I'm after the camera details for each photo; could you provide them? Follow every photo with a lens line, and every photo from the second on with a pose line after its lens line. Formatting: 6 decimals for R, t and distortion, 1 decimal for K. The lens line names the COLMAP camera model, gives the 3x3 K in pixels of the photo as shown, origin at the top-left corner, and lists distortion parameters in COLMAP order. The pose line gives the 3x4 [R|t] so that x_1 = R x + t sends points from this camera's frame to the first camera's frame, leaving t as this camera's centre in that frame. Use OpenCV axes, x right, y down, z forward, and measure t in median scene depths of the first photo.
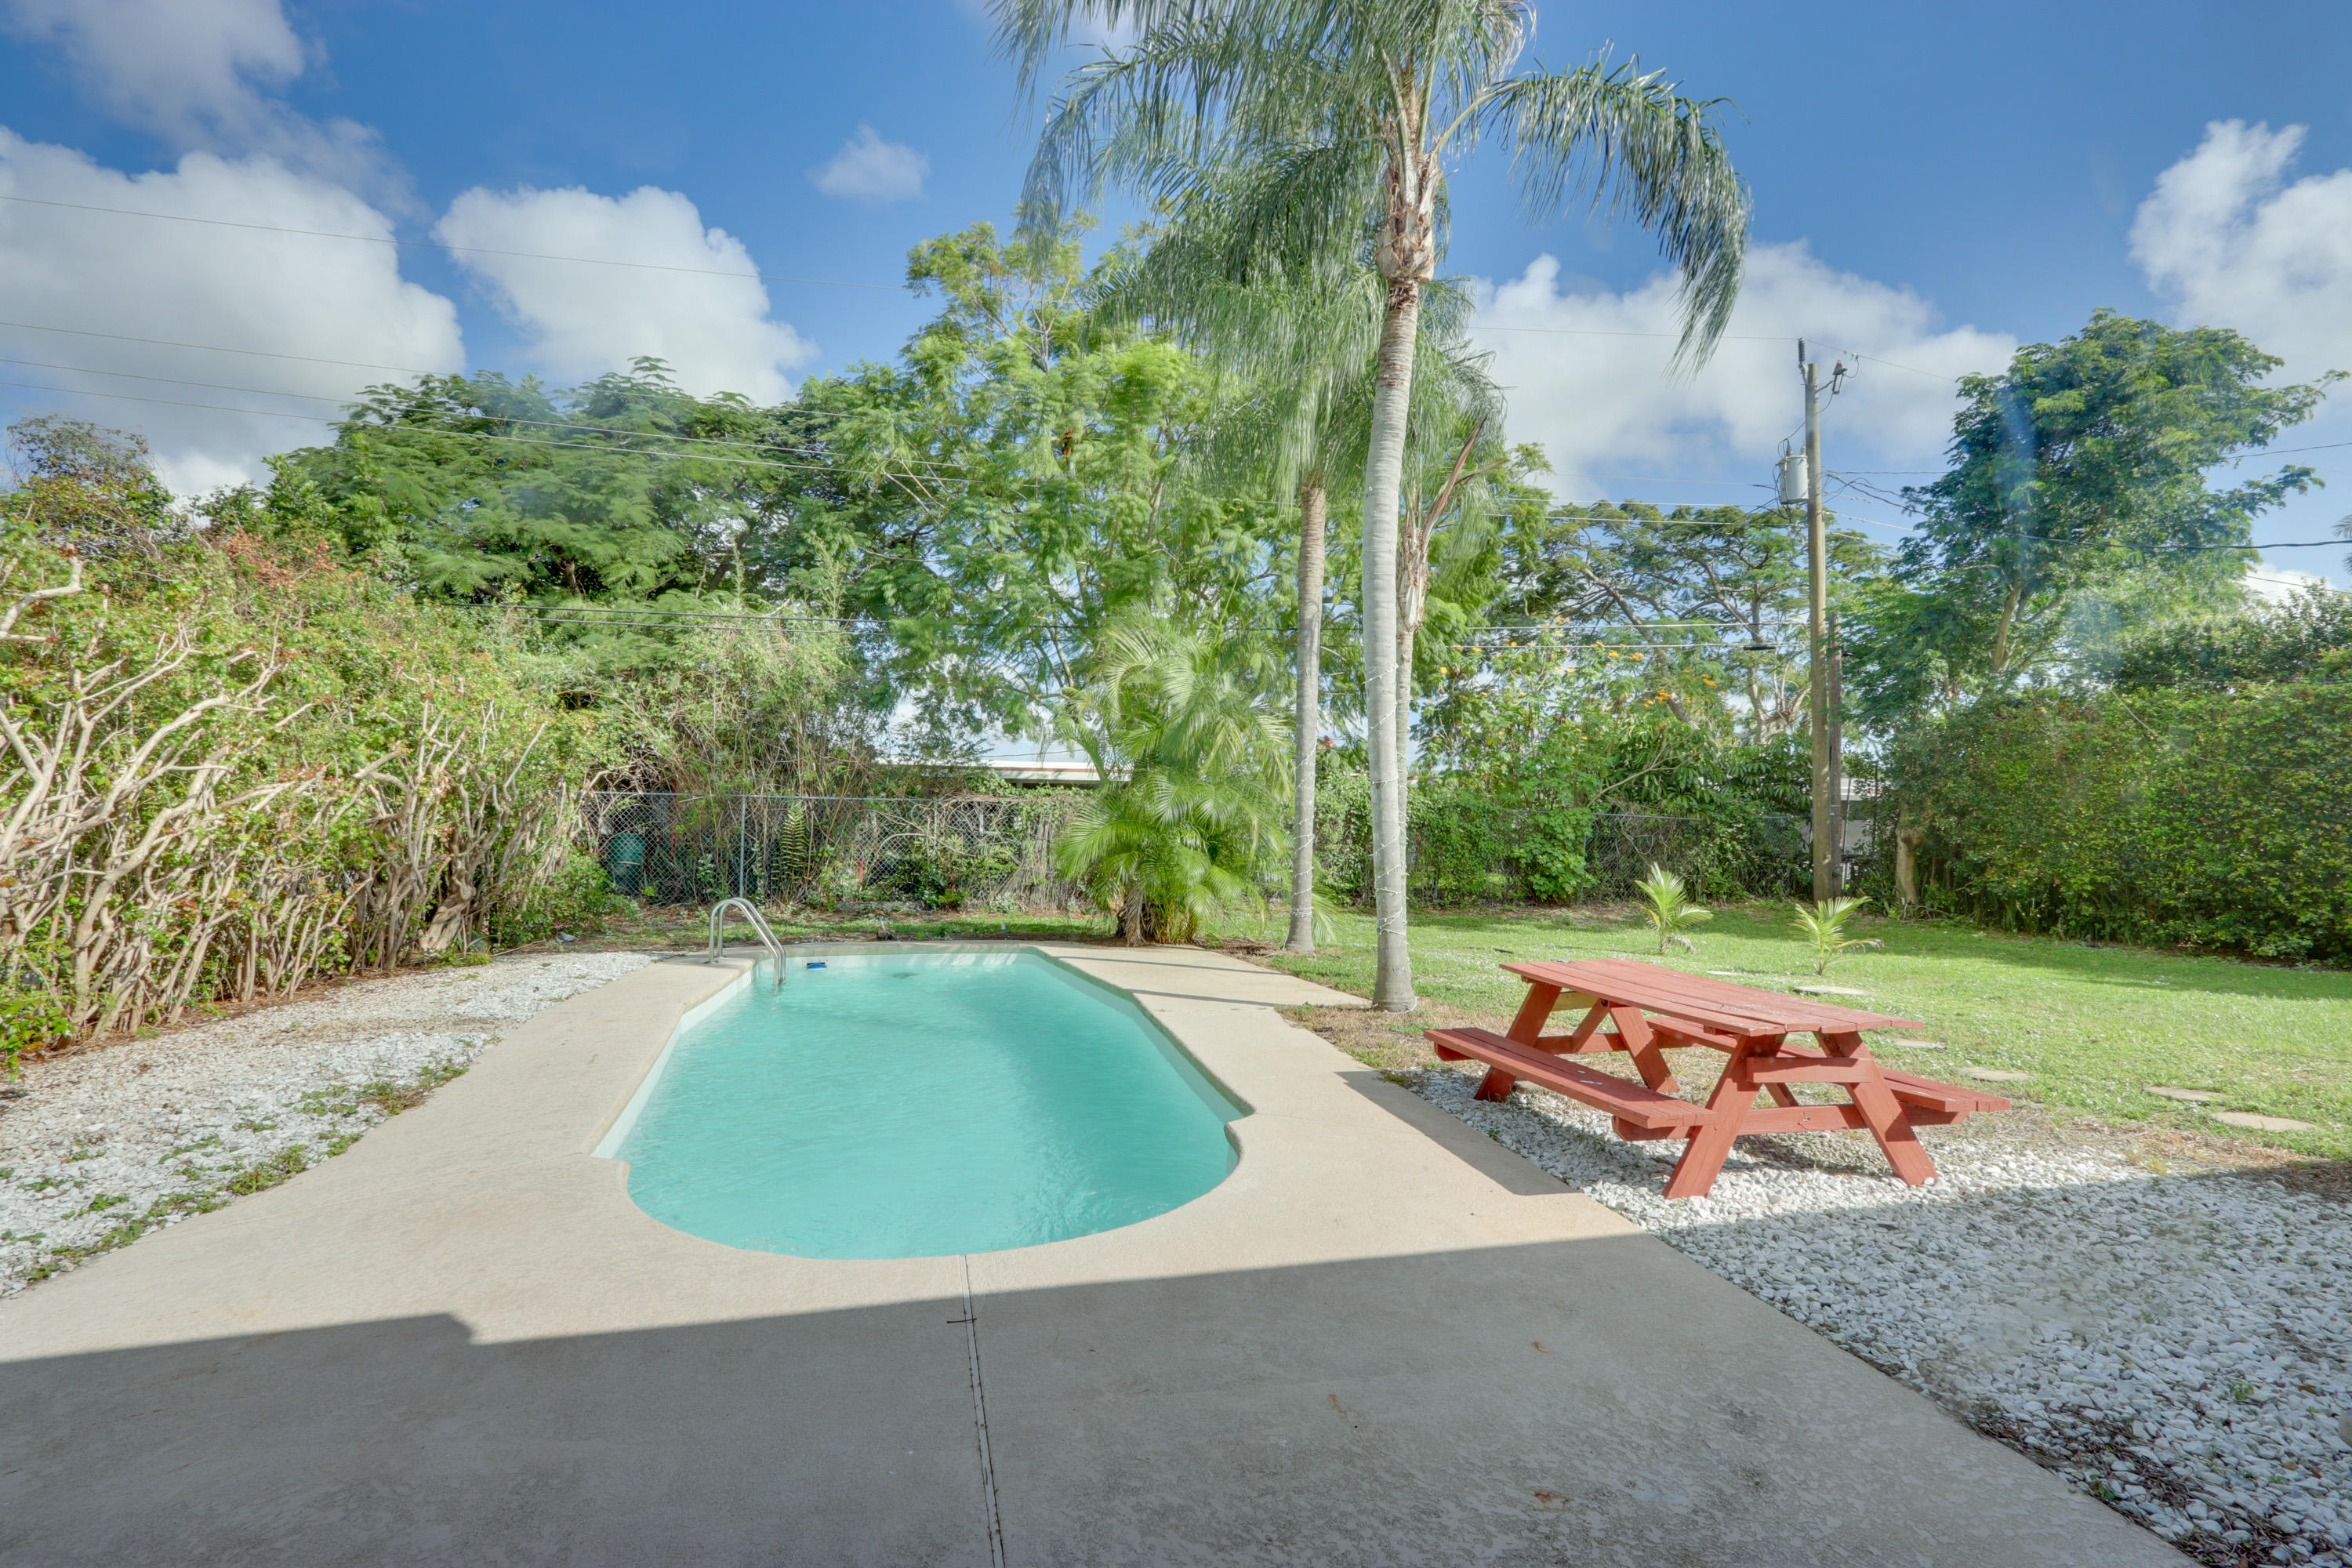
lens RADIAL K [[1083.6, 0, 1174.7], [0, 1083.6, 813.9], [0, 0, 1]] dist [-0.022672, 0.006140]
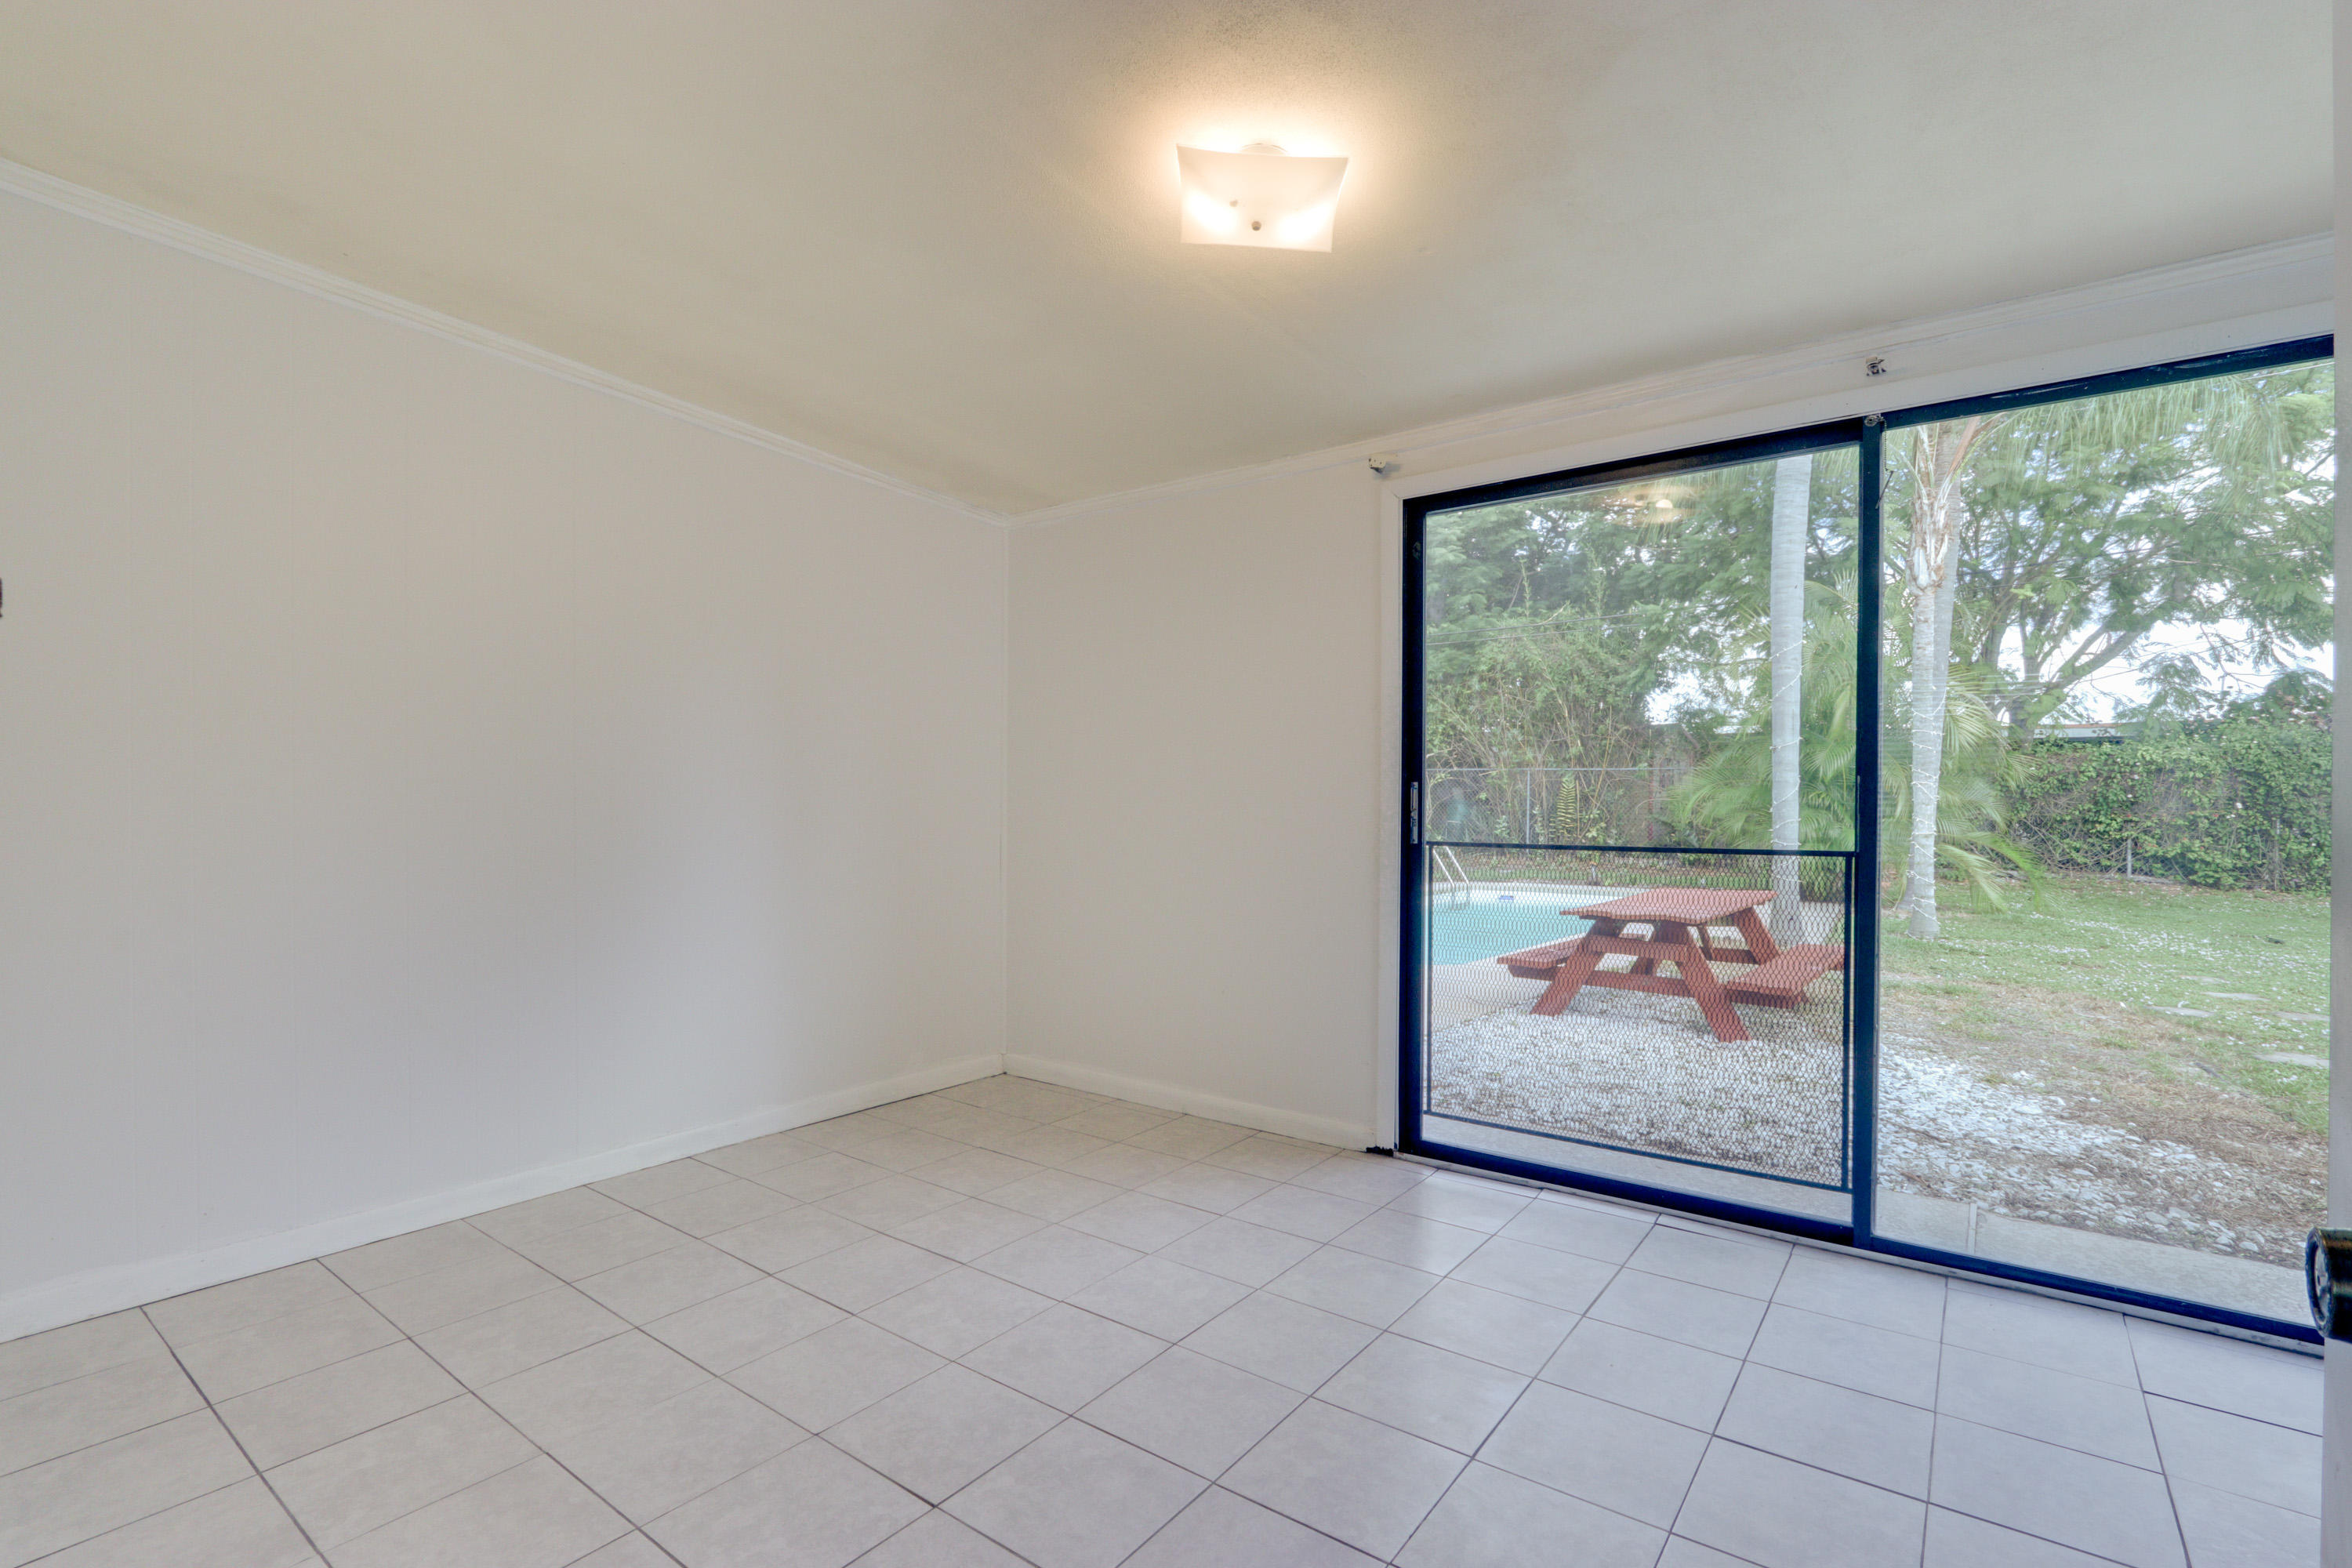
lens RADIAL K [[1081.2, 0, 1175.5], [0, 1081.2, 822.1], [0, 0, 1]] dist [-0.023418, 0.006944]
pose [[0.619356, 0.011135, -0.785031, 0.332770], [0.016805, 0.999482, 0.027435, 0.003568], [0.784930, -0.030184, 0.618849, -0.096358]]
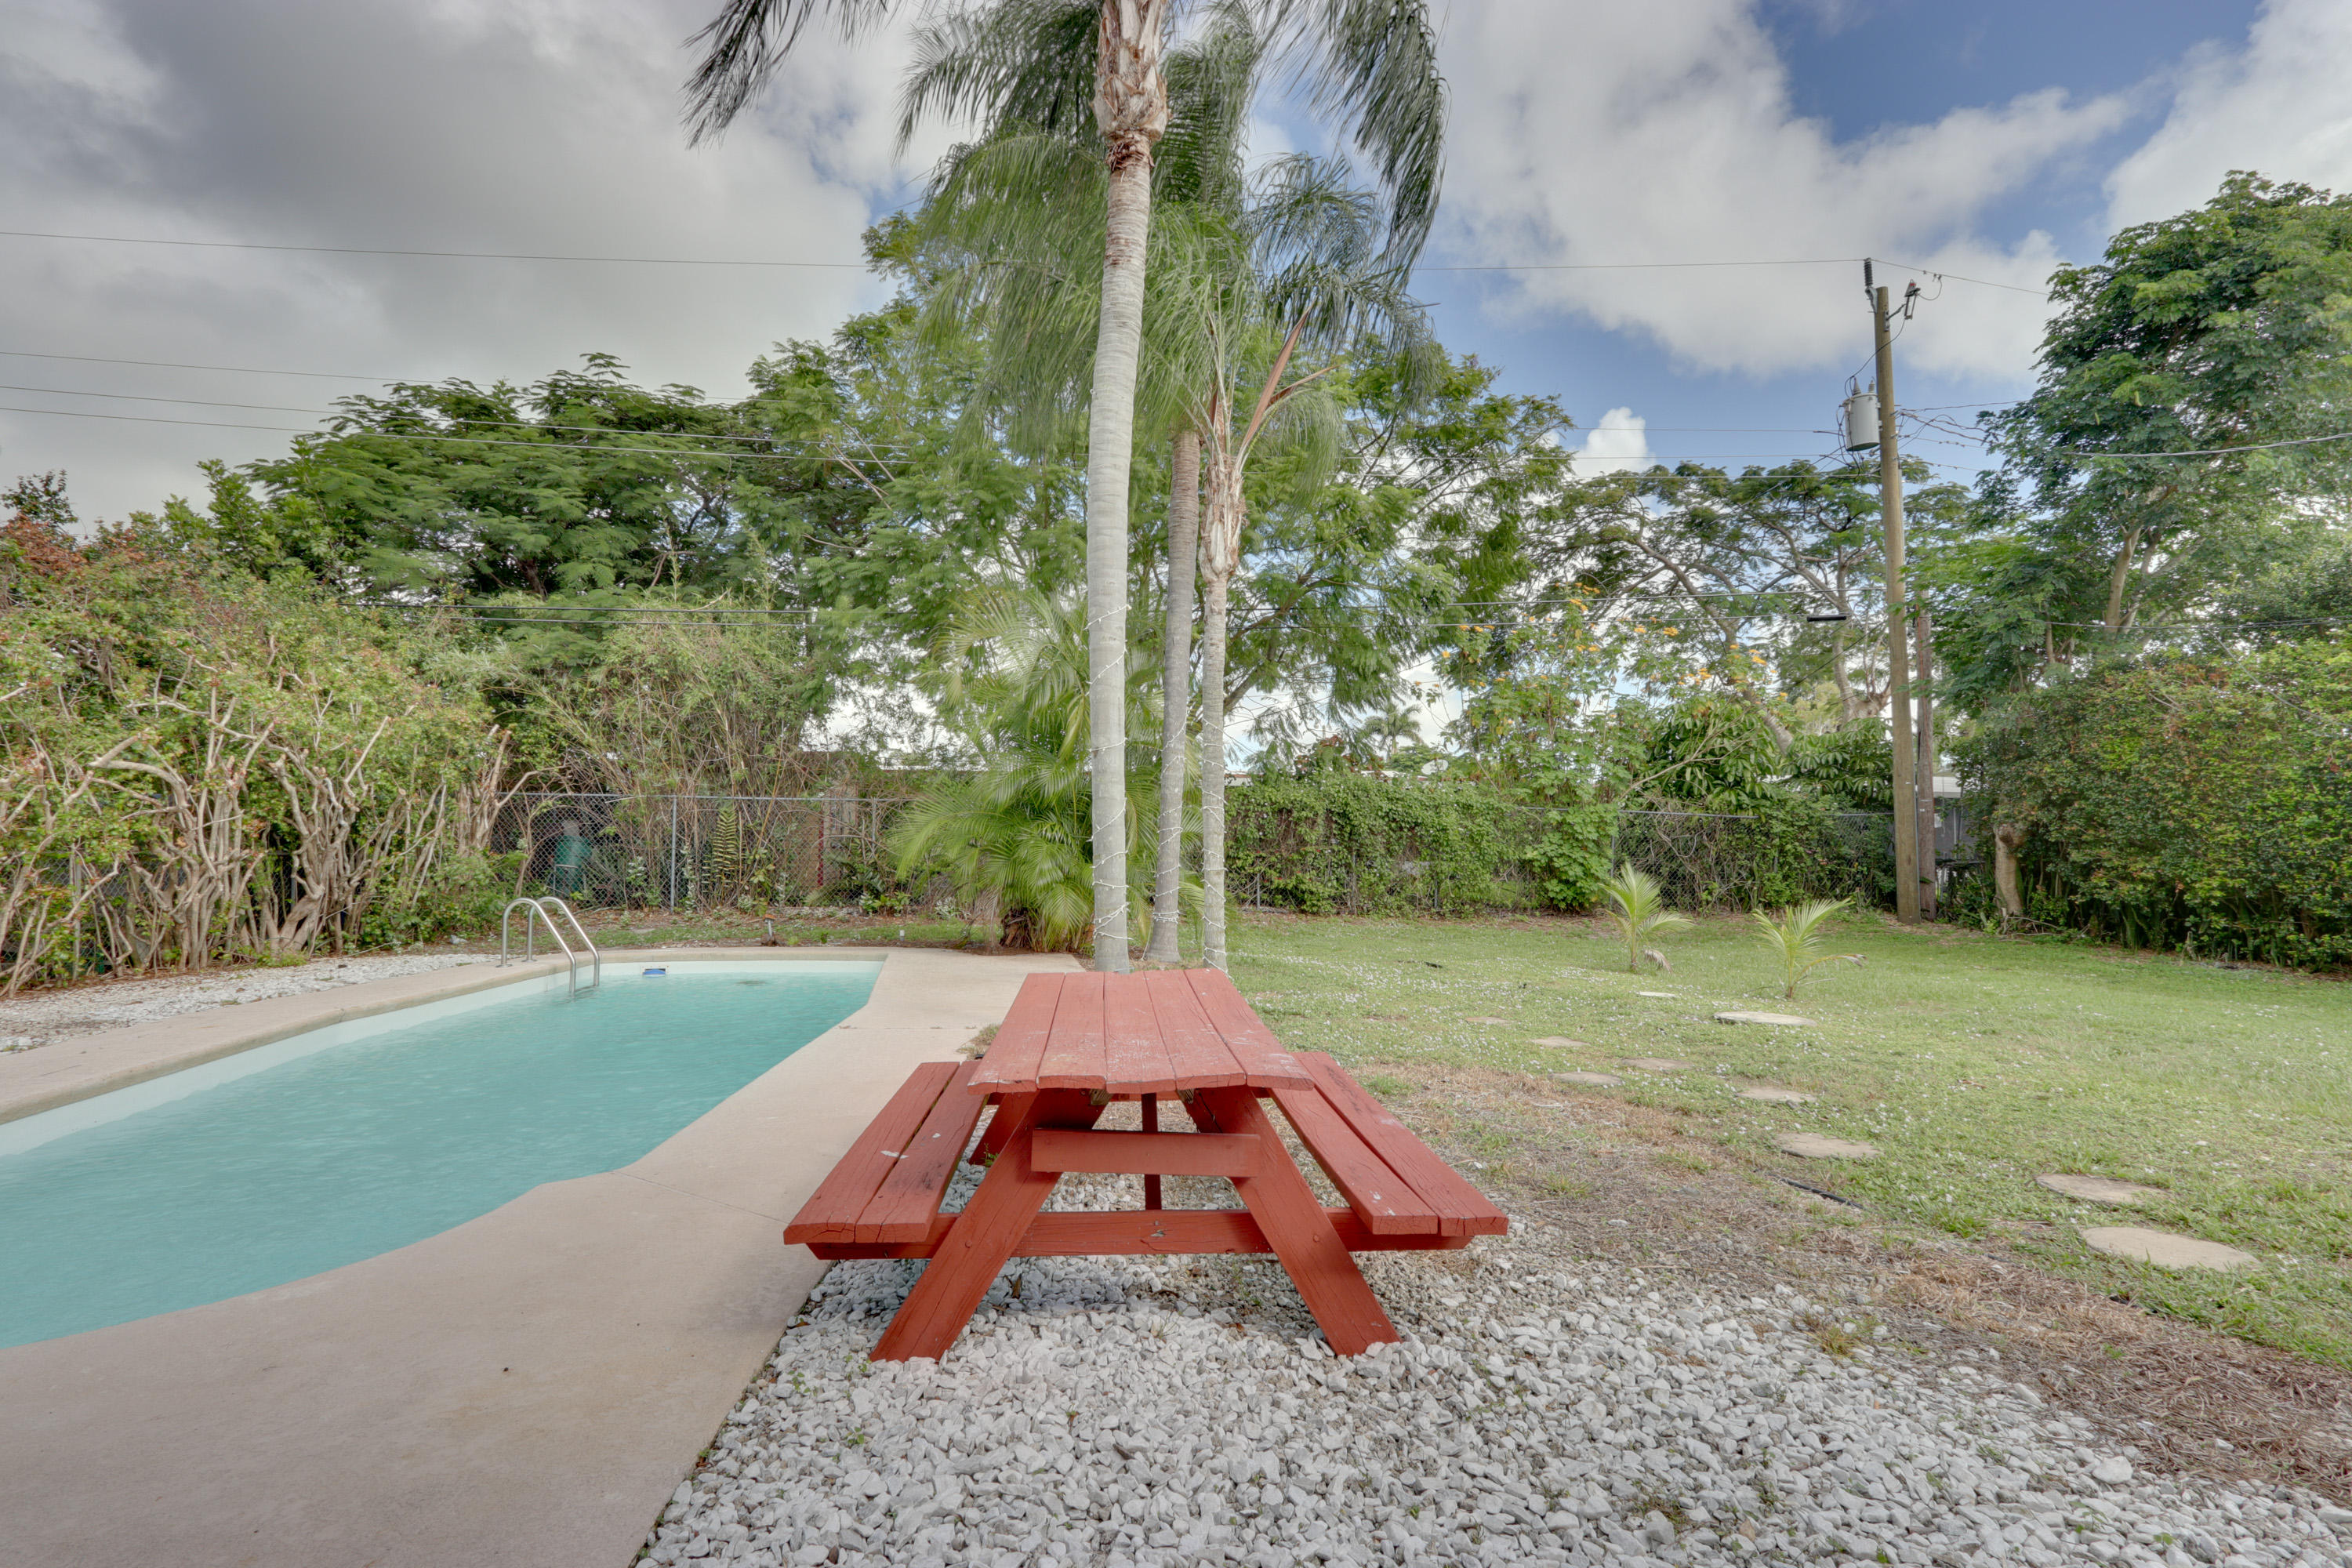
lens RADIAL K [[1083.6, 0, 1174.7], [0, 1083.6, 813.9], [0, 0, 1]] dist [-0.022672, 0.006140]
pose [[0.992116, -0.006932, -0.125128, 0.166918], [0.005322, 0.999899, -0.013199, 0.014492], [0.125207, 0.012429, 0.992053, 0.100775]]
